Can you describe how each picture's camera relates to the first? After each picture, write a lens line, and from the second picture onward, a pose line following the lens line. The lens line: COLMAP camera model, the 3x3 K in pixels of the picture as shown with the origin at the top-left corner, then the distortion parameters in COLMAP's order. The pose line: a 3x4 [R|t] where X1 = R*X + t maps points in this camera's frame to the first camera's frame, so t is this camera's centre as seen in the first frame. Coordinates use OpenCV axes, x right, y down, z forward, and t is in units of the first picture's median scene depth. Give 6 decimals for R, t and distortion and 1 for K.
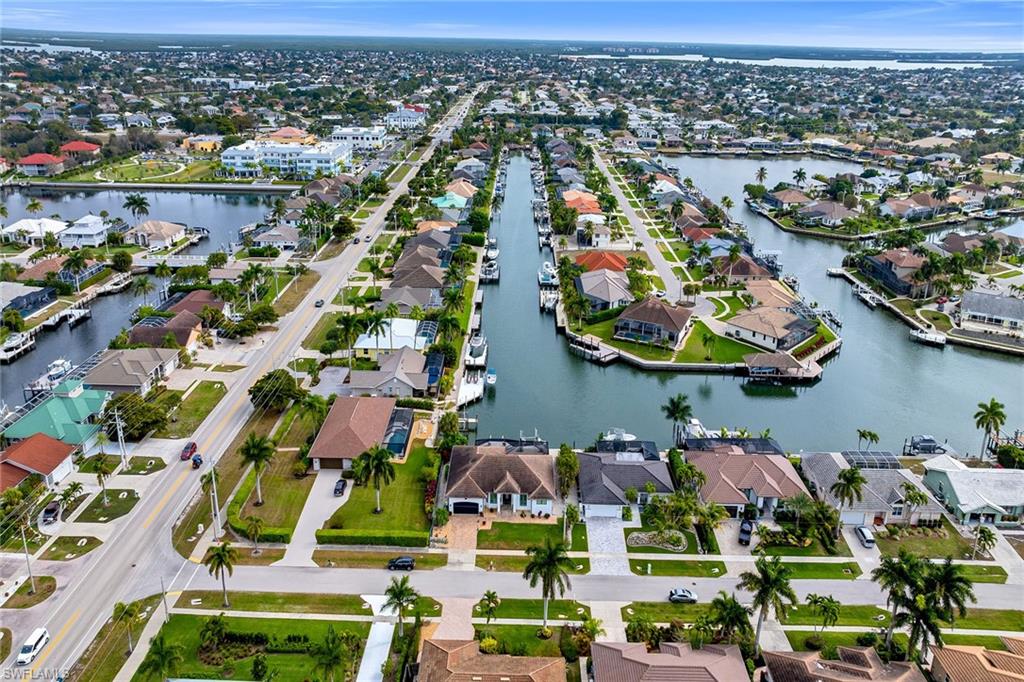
lens RADIAL K [[732.6, 0, 512.5], [0, 732.6, 249.0], [0, 0, 1]] dist [-0.021205, 0.000235]
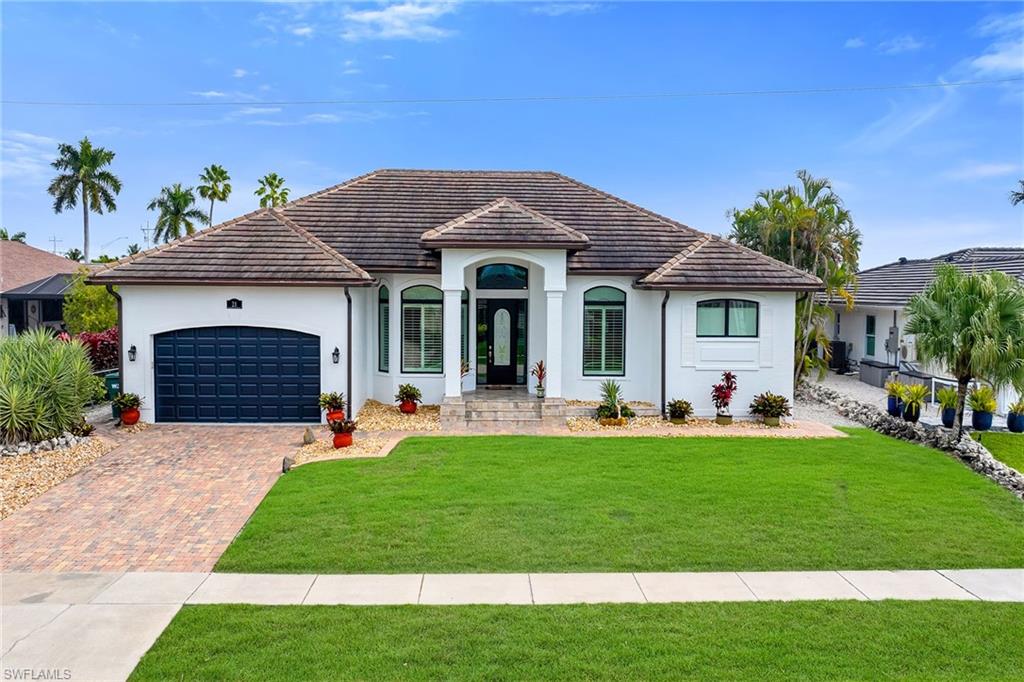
lens RADIAL K [[703.2, 0, 512.0], [0, 703.2, 341.0], [0, 0, 1]] dist [-0.038812, 0.033890]
pose [[0.998907, -0.012489, 0.045045, -0.008315], [0.023105, 0.969617, -0.243534, 0.250295], [-0.040634, 0.244309, 0.968846, 0.555755]]
